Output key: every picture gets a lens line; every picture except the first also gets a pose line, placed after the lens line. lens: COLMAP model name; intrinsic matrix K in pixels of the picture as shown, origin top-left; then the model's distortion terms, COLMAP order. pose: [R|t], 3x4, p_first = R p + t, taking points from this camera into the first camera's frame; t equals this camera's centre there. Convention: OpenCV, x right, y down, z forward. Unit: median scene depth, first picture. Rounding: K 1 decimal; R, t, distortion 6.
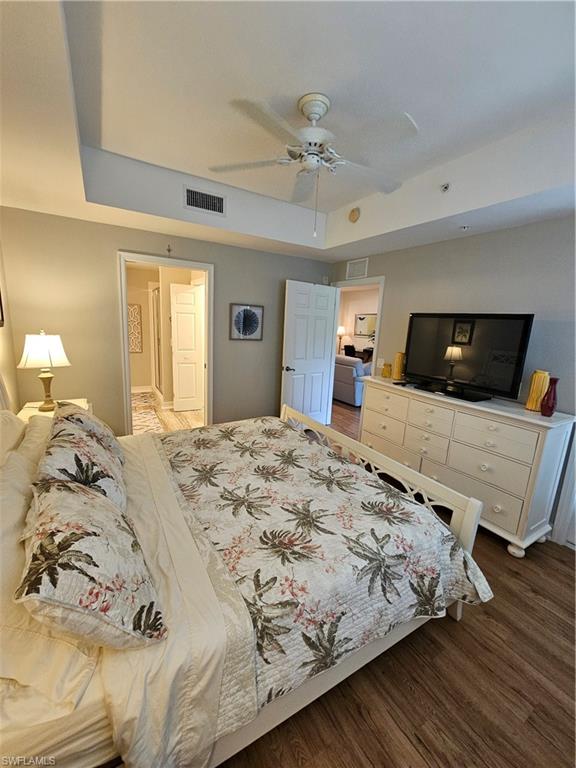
lens RADIAL K [[311.6, 0, 292.5], [0, 311.6, 385.3], [0, 0, 1]] dist [0.000272, -0.001631]
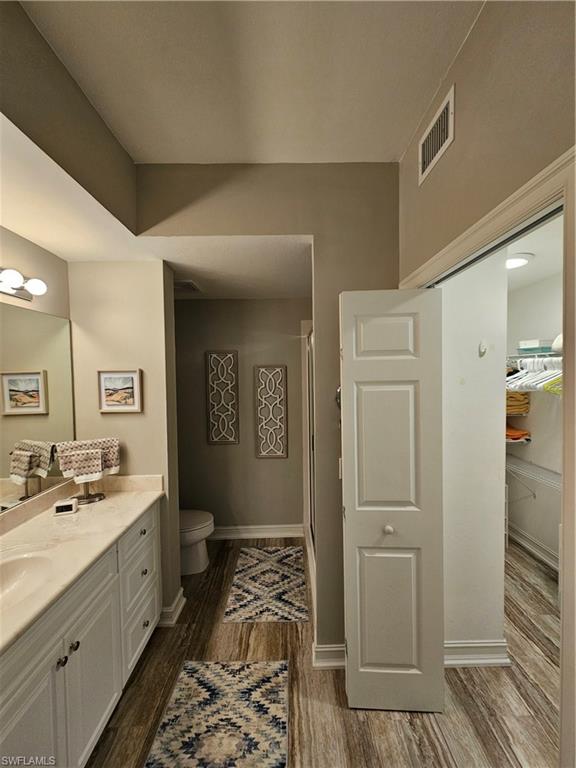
lens RADIAL K [[311.6, 0, 289.4], [0, 311.6, 383.8], [0, 0, 1]] dist [0.000272, -0.001631]
pose [[0.856558, -0.051306, -0.513494, -0.690006], [-0.041476, 0.984982, -0.167600, -0.442973], [0.514381, 0.164857, 0.841567, 1.796559]]
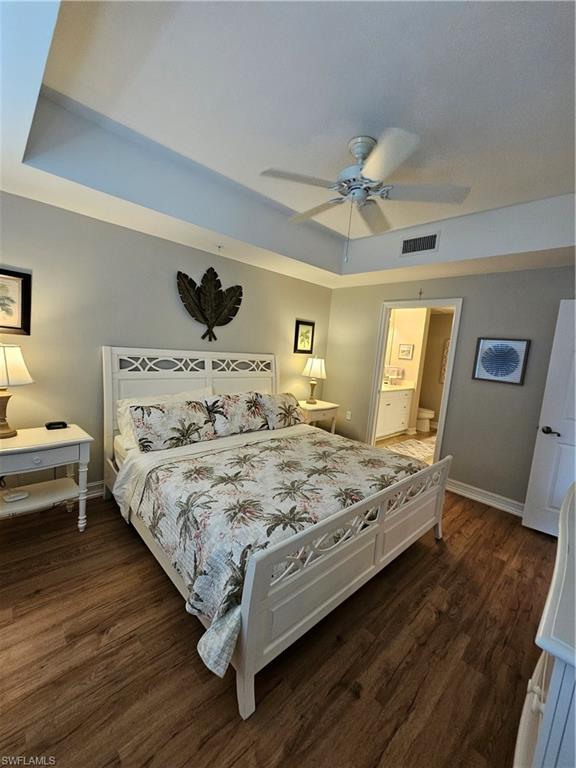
lens RADIAL K [[311.6, 0, 287.5], [0, 311.6, 381.6], [0, 0, 1]] dist [0.000272, -0.001631]
pose [[0.225018, 0.085478, -0.970598, 1.040077], [-0.259948, 0.965305, 0.024746, -0.054107], [0.939039, 0.246737, 0.239431, 0.625747]]
